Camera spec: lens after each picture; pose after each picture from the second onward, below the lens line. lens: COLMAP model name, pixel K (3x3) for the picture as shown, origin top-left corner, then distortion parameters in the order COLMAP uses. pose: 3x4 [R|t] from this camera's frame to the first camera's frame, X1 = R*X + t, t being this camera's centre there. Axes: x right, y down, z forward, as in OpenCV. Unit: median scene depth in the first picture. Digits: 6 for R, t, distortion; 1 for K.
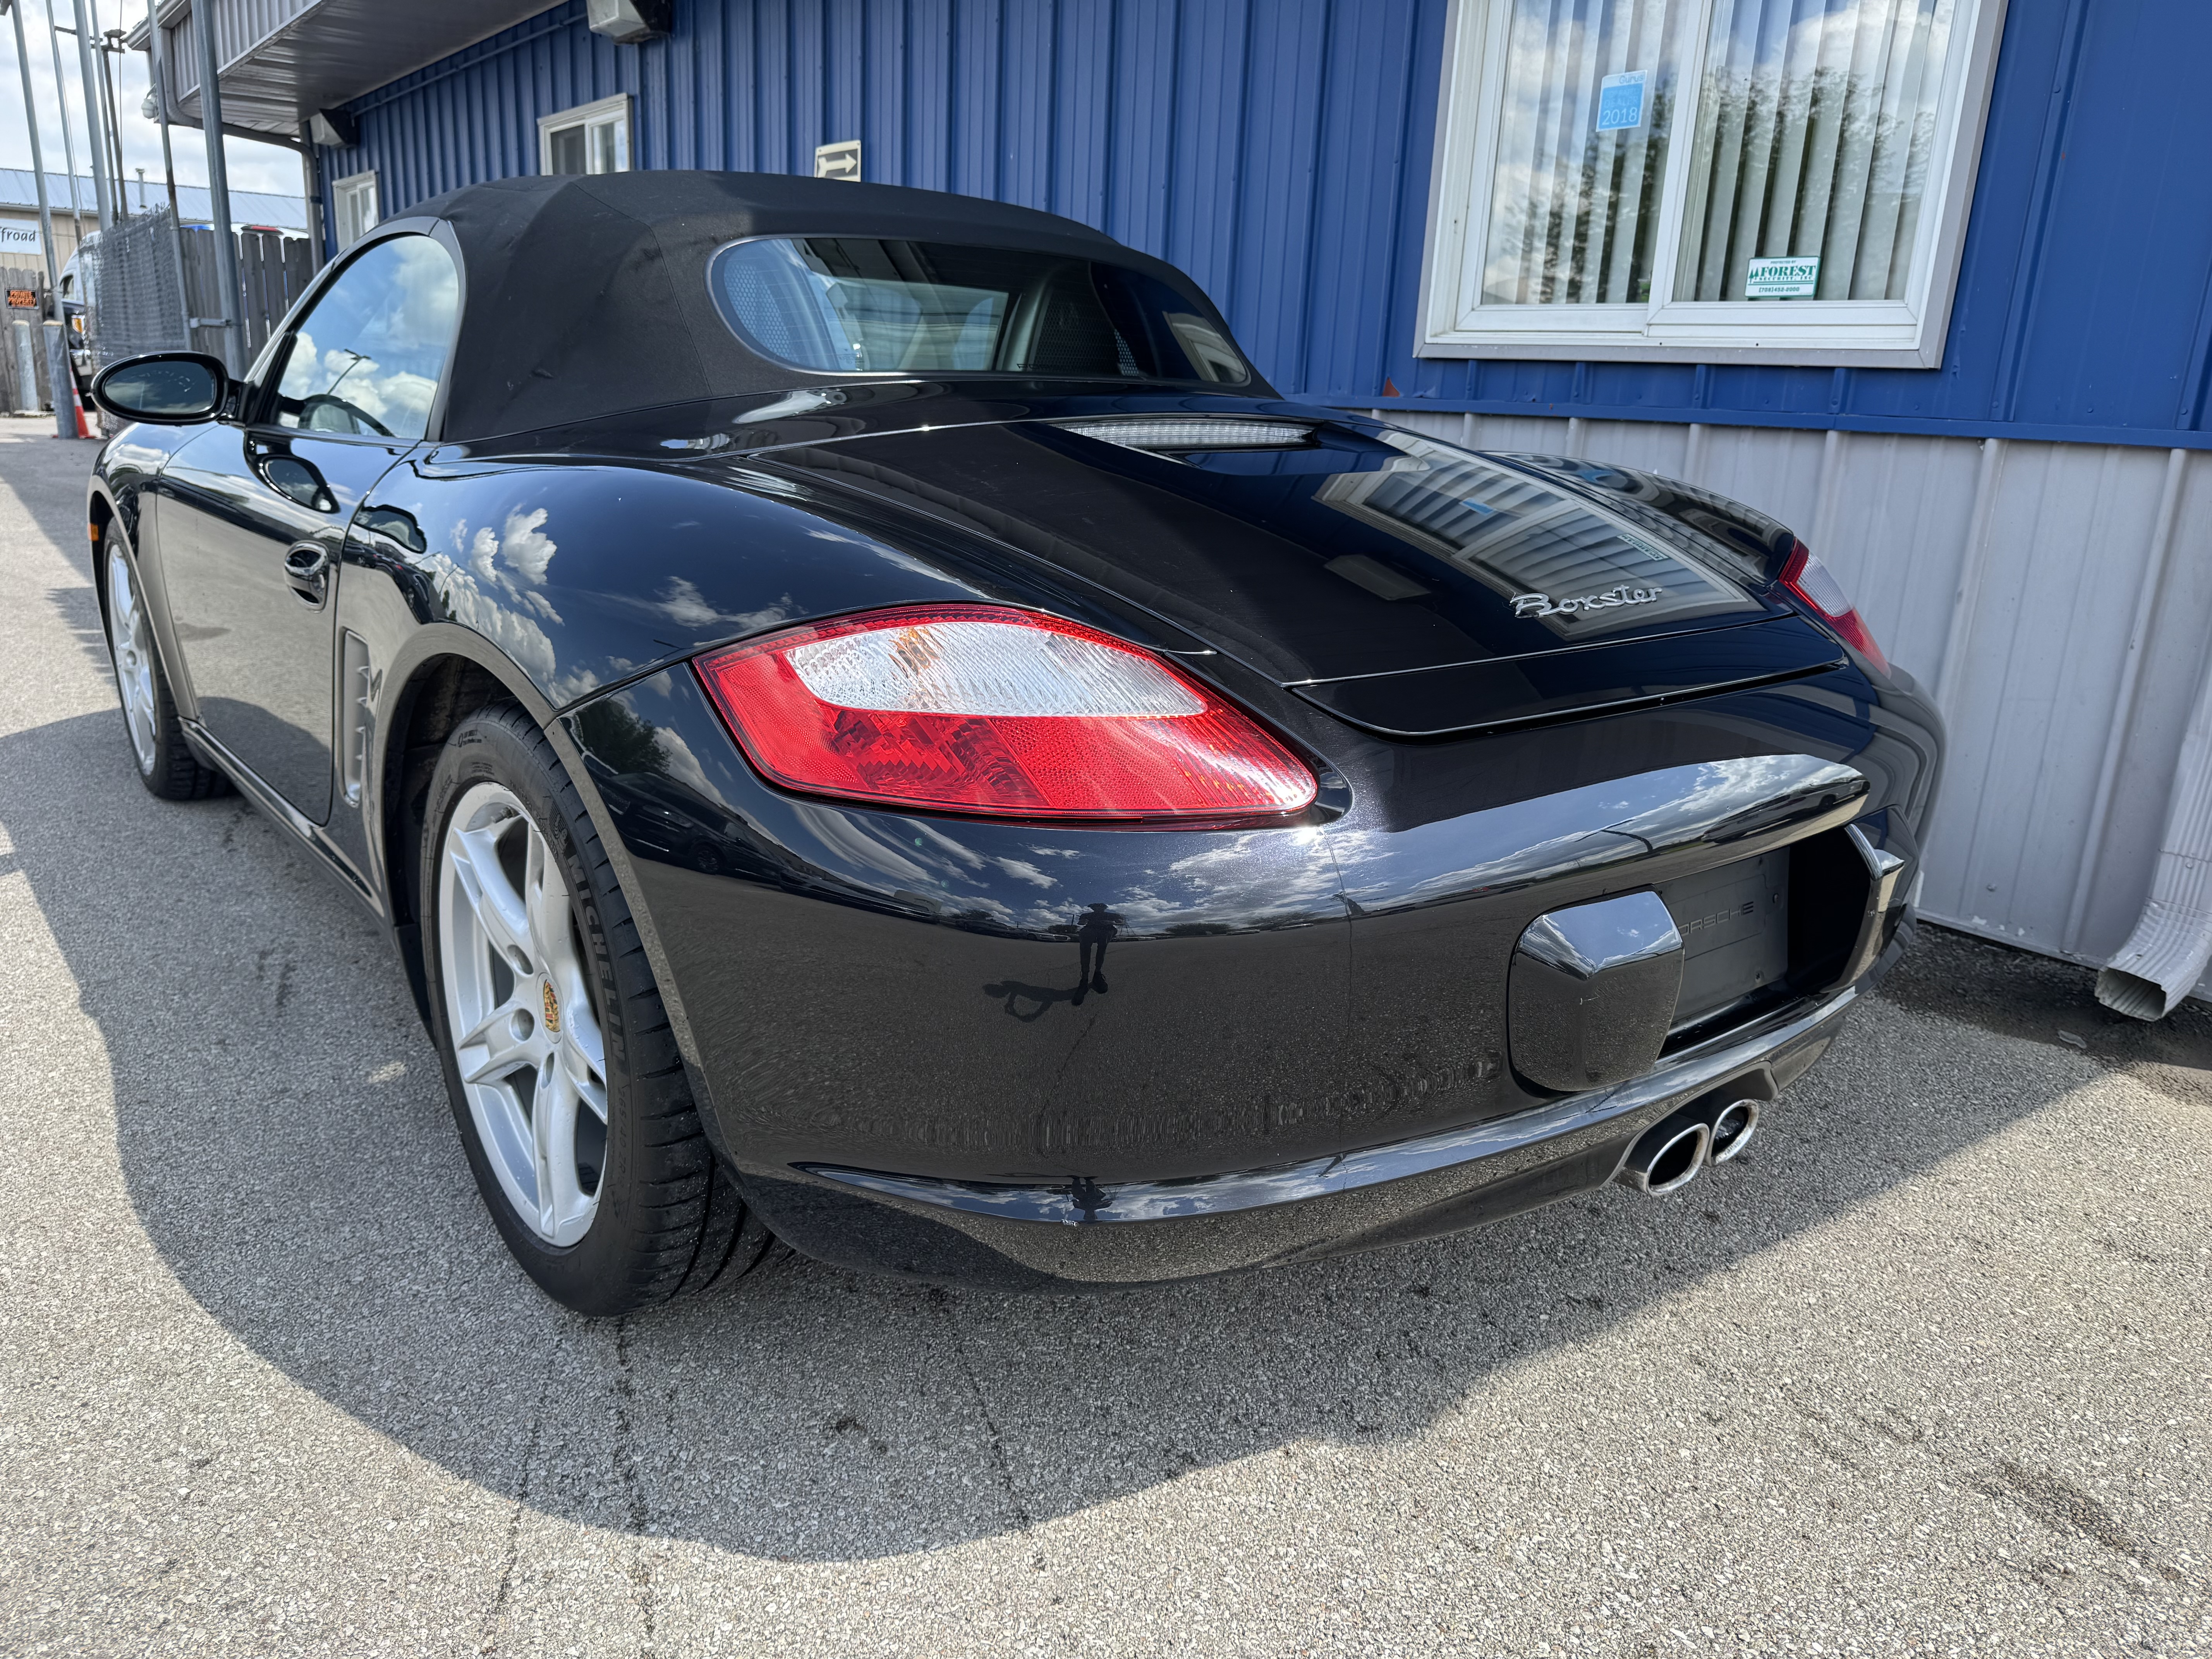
lens RADIAL K [[1581.9, 0, 1113.1], [0, 1581.9, 837.5], [0, 0, 1]] dist [-0.019673, 0.009315]
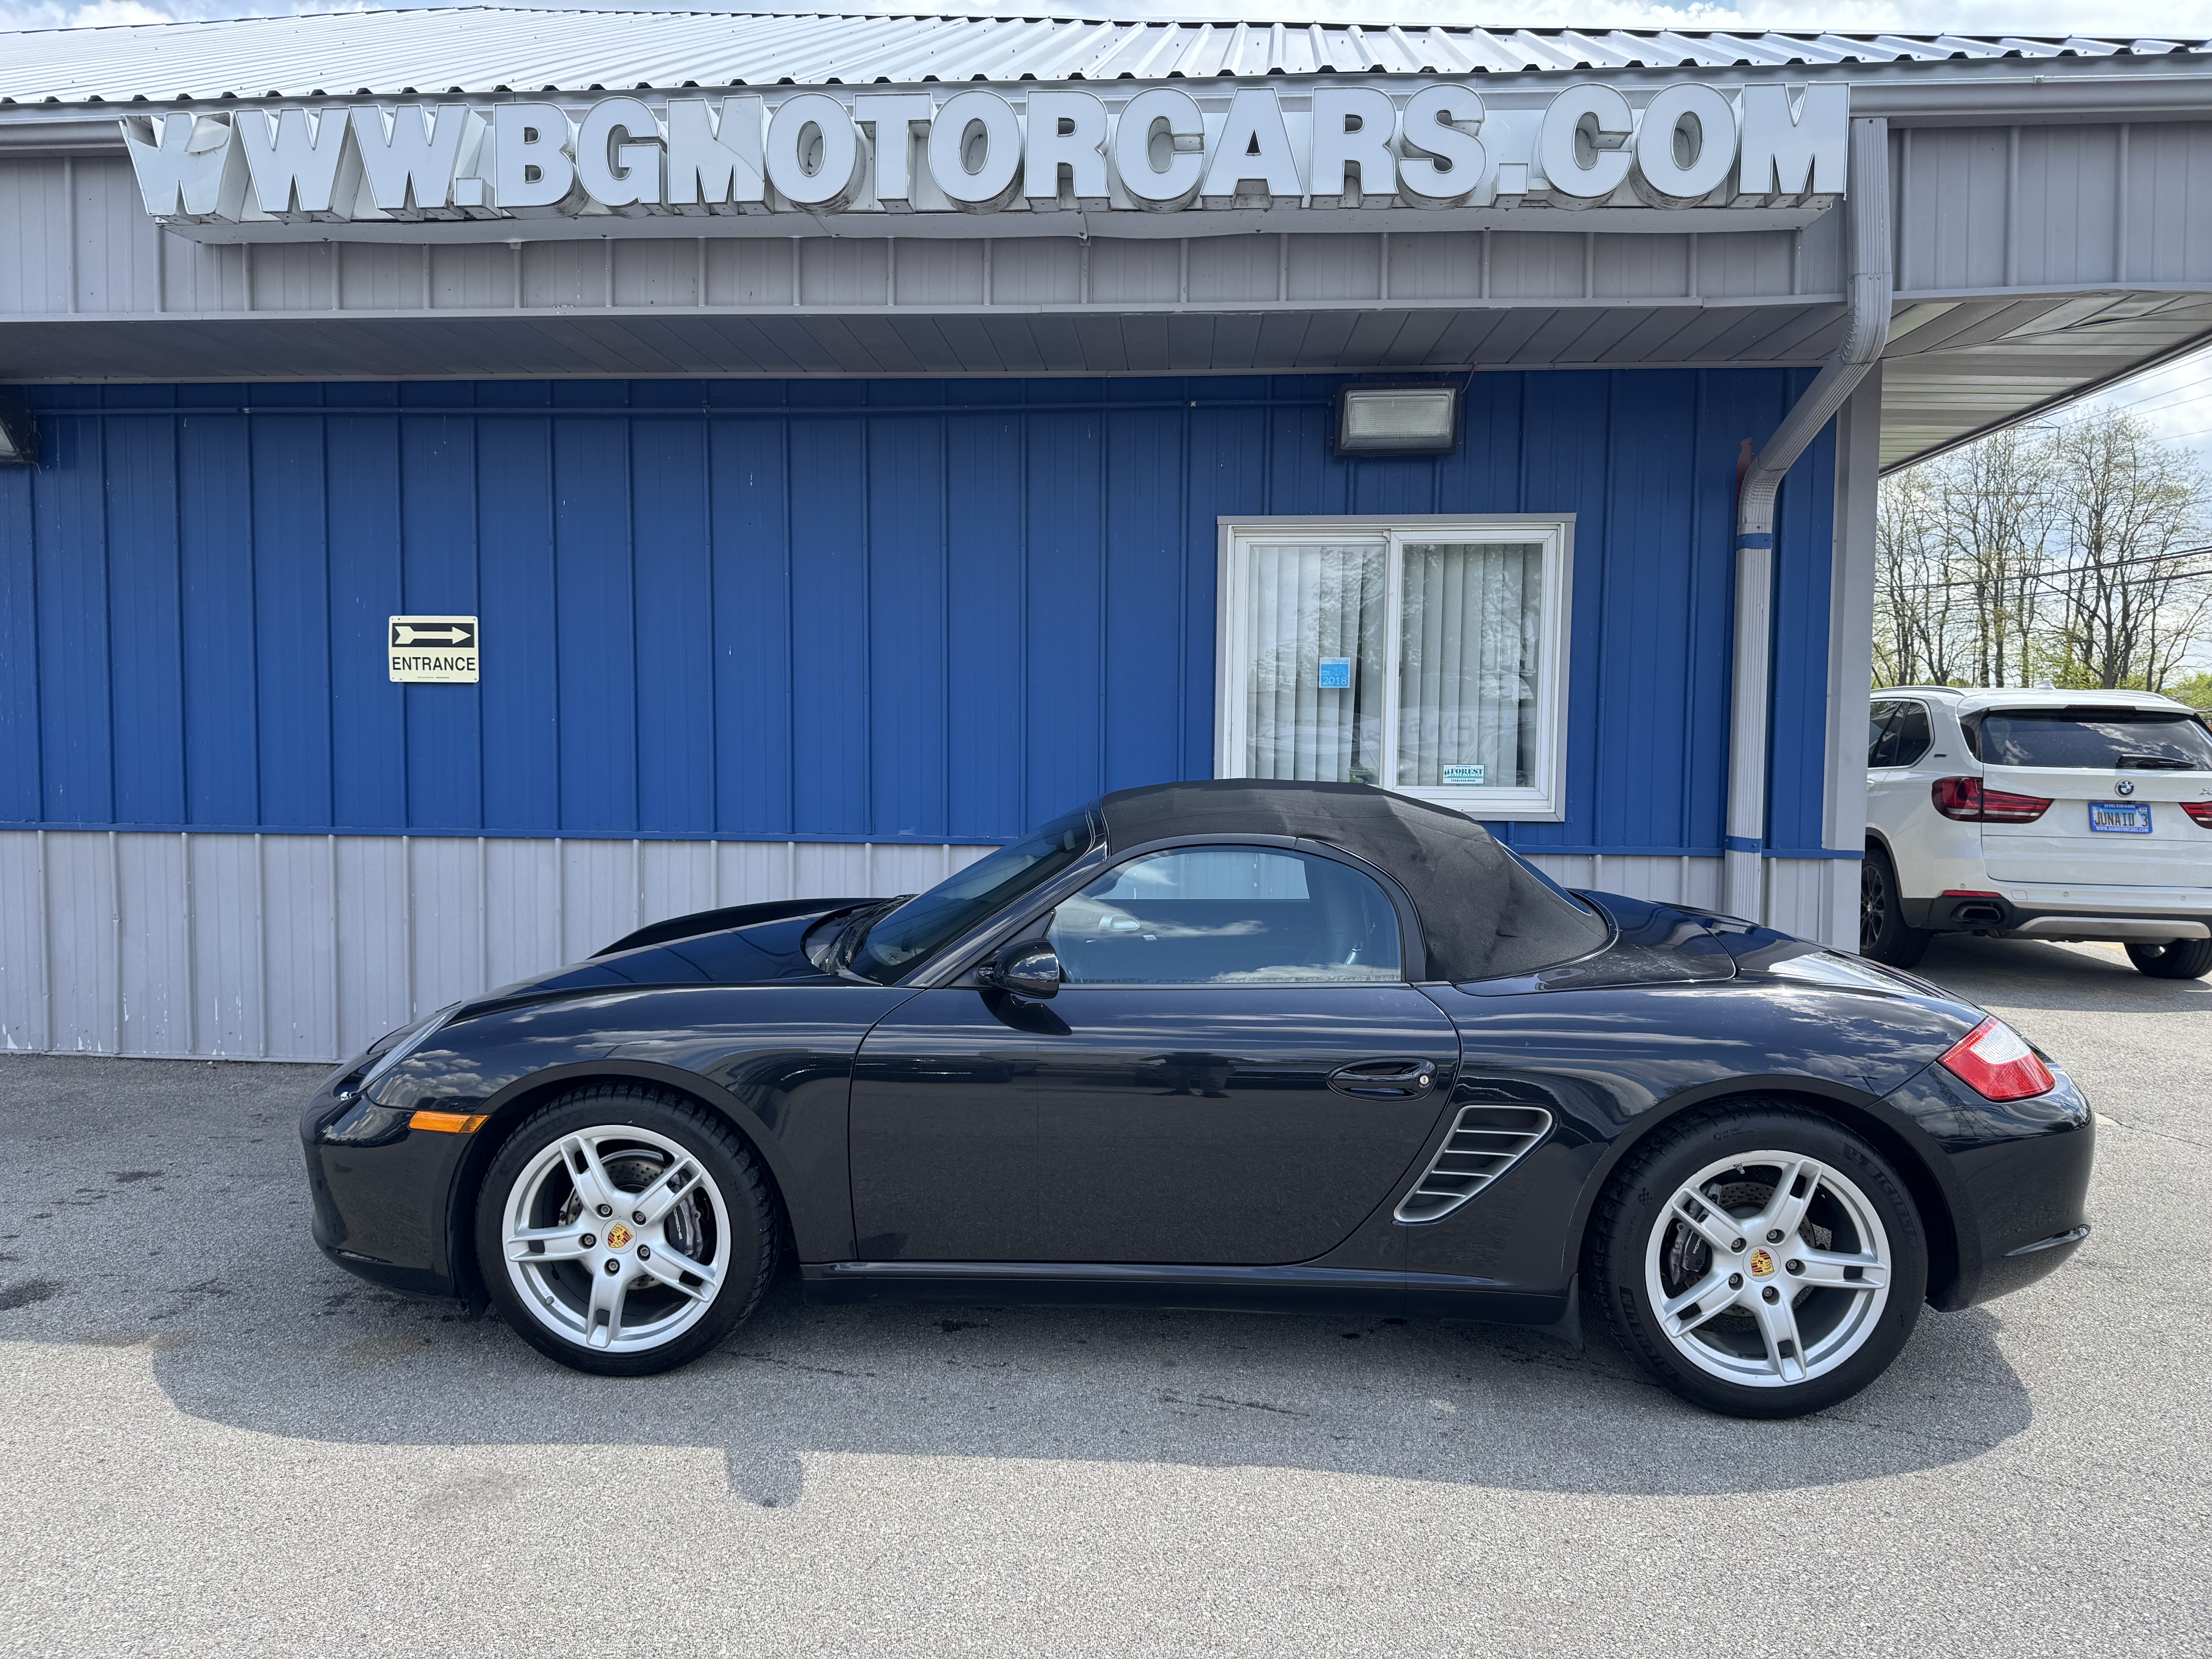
lens RADIAL K [[1581.9, 0, 1092.6], [0, 1581.9, 836.0], [0, 0, 1]] dist [-0.019673, 0.009315]
pose [[0.684829, -0.094340, 0.722571, -1.268612], [0.222085, 0.971432, -0.083653, -0.240723], [-0.694037, 0.217760, 0.686216, 0.062210]]
